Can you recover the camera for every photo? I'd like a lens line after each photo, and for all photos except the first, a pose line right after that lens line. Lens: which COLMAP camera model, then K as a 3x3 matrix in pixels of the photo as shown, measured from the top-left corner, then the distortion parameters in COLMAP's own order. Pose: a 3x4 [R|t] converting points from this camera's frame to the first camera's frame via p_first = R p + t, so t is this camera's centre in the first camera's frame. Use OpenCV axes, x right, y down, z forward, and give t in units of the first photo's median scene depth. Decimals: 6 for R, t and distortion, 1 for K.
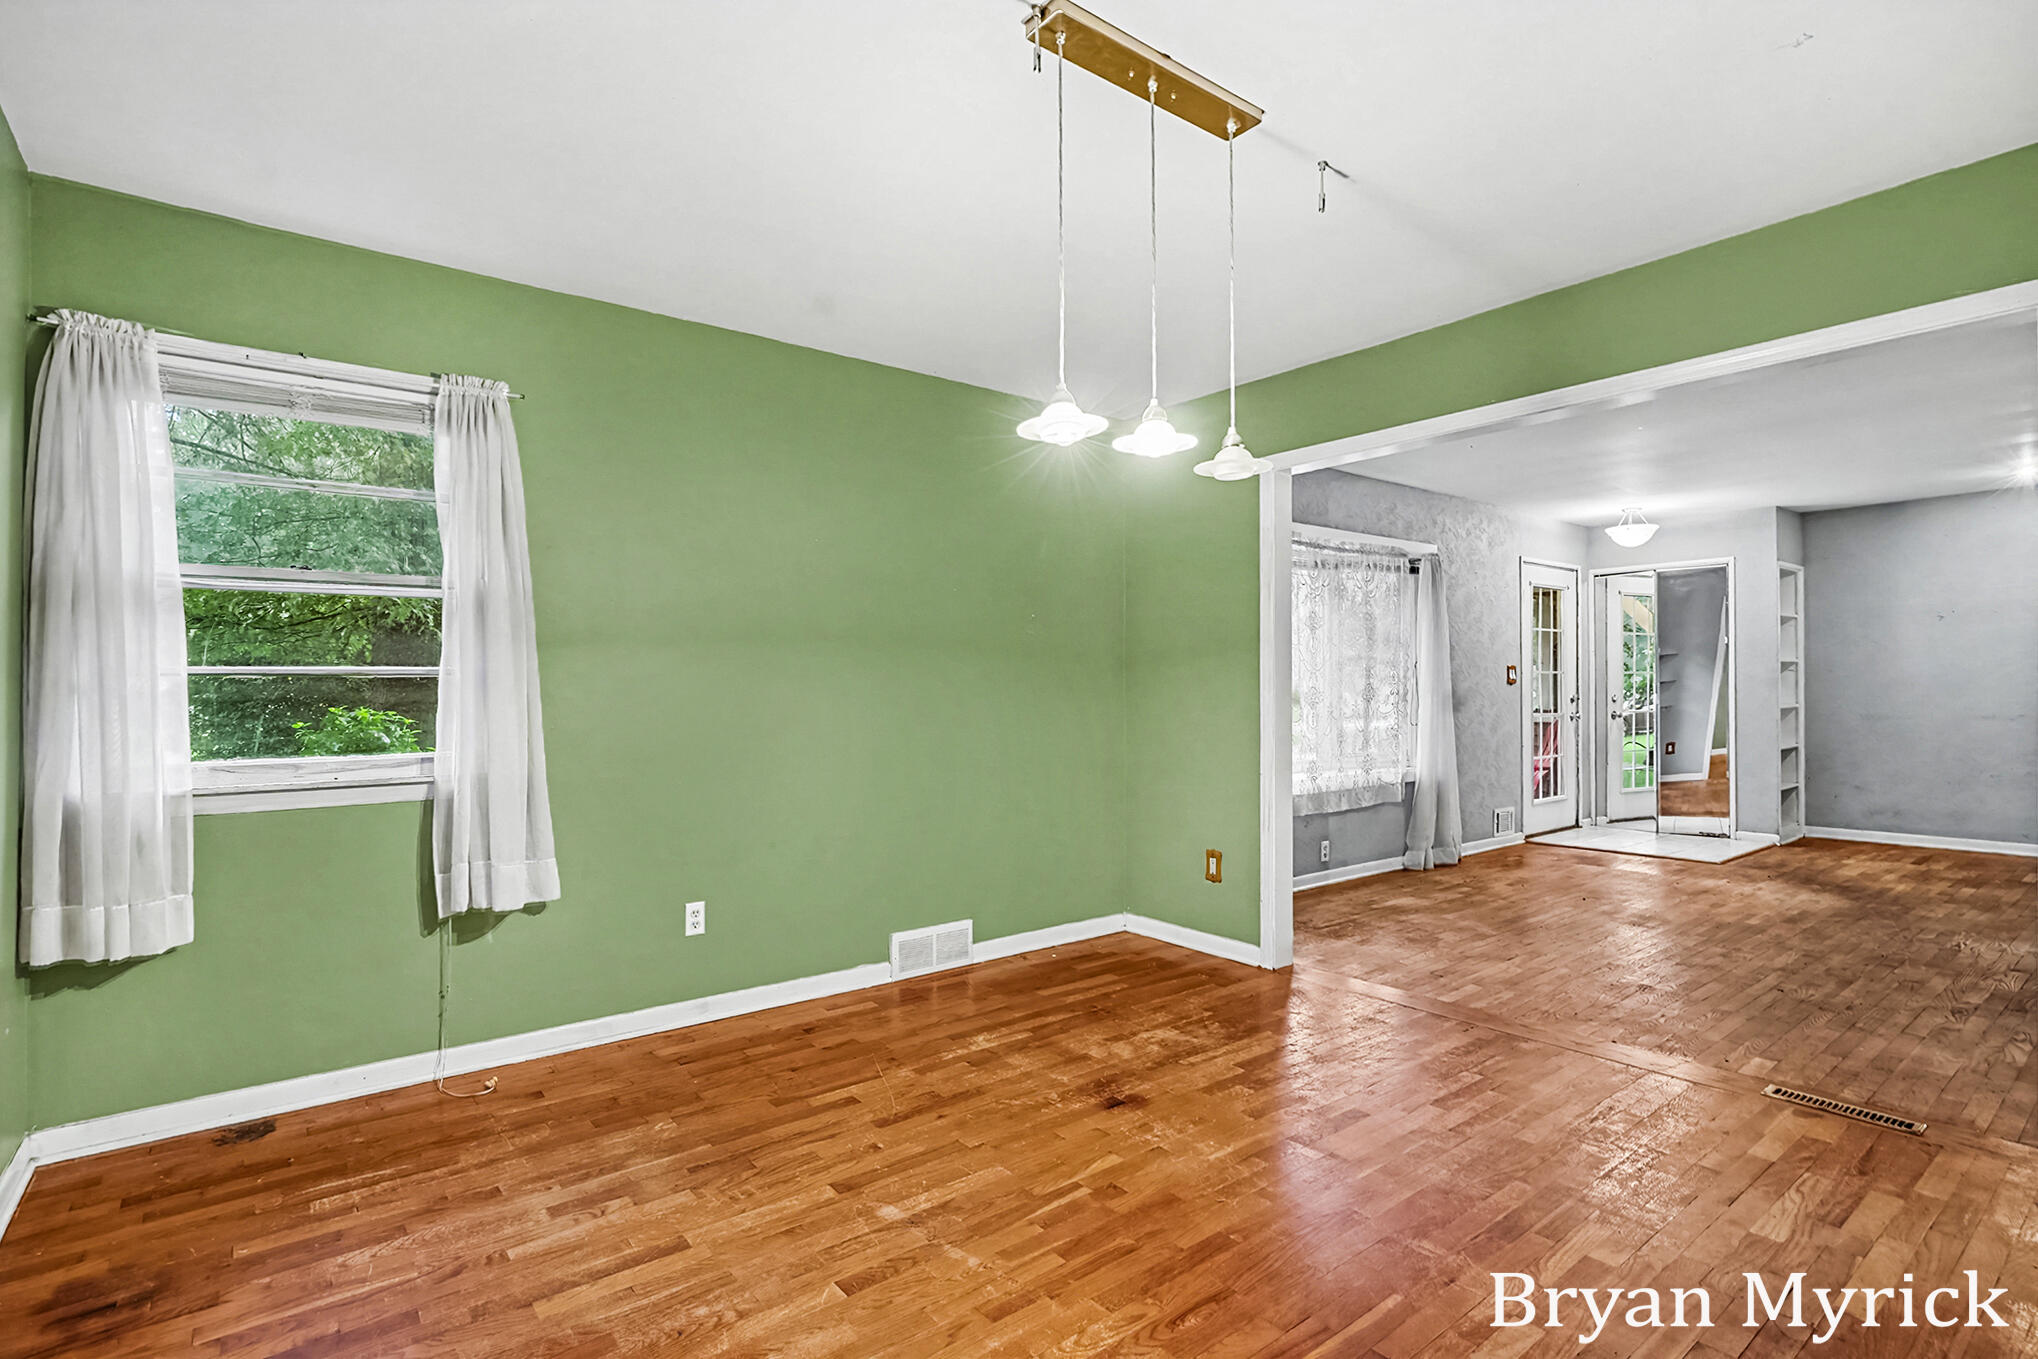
lens RADIAL K [[983.4, 0, 1017.2], [0, 983.4, 697.9], [0, 0, 1]] dist [-0.010852, 0.001999]
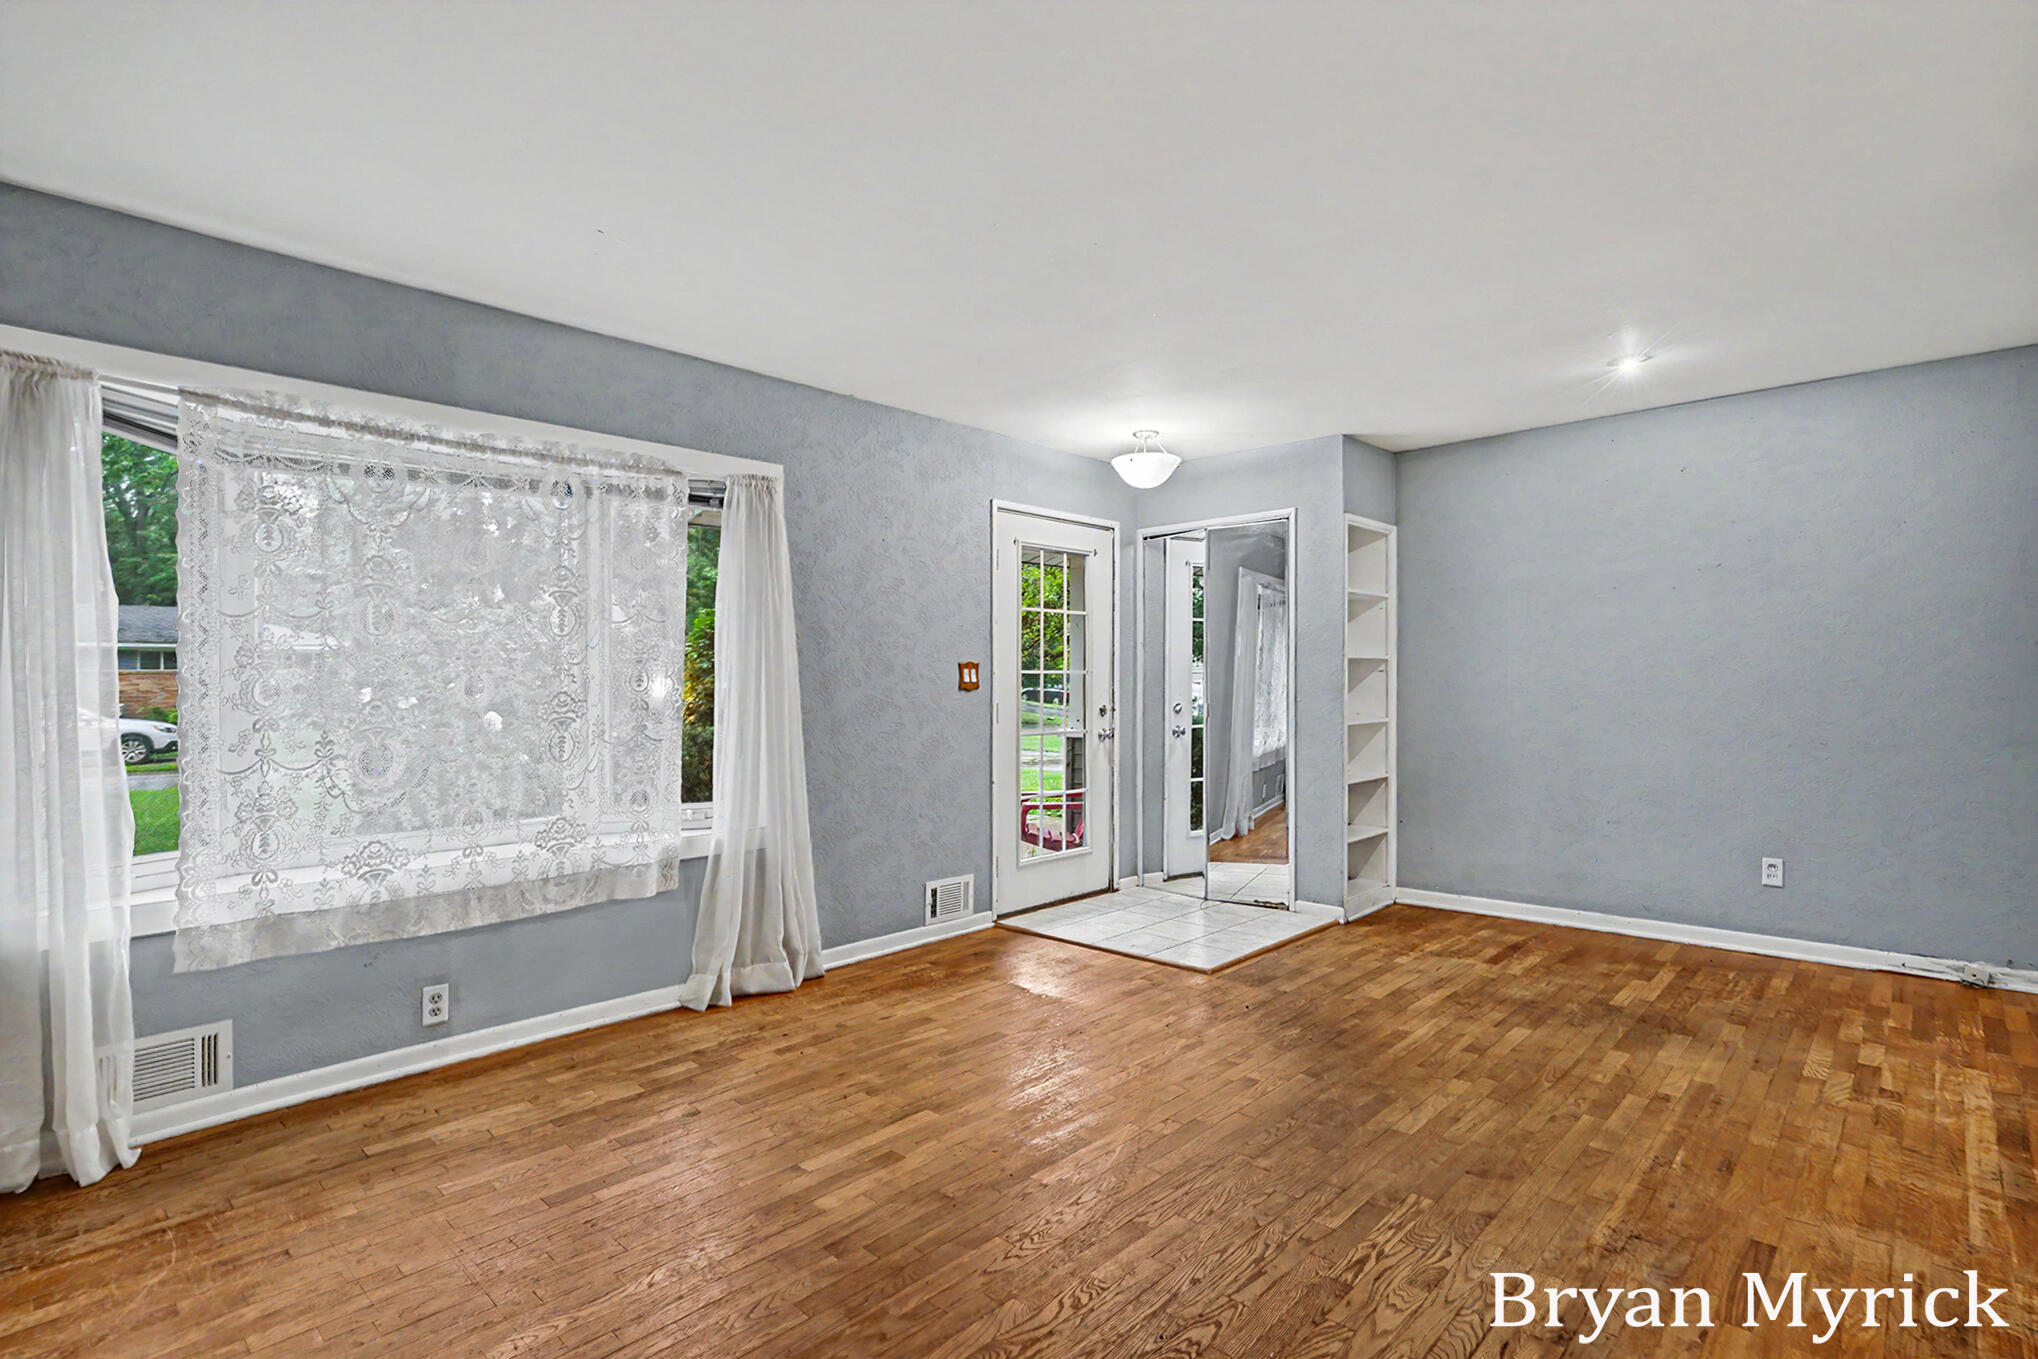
lens RADIAL K [[998.4, 0, 1016.8], [0, 998.4, 696.2], [0, 0, 1]] dist [0.003342, 0.000321]
pose [[0.988576, 0.000062, 0.150725, 0.950412], [-0.000252, 0.999999, 0.001244, -0.023637], [-0.150724, -0.001268, 0.988575, 0.713380]]
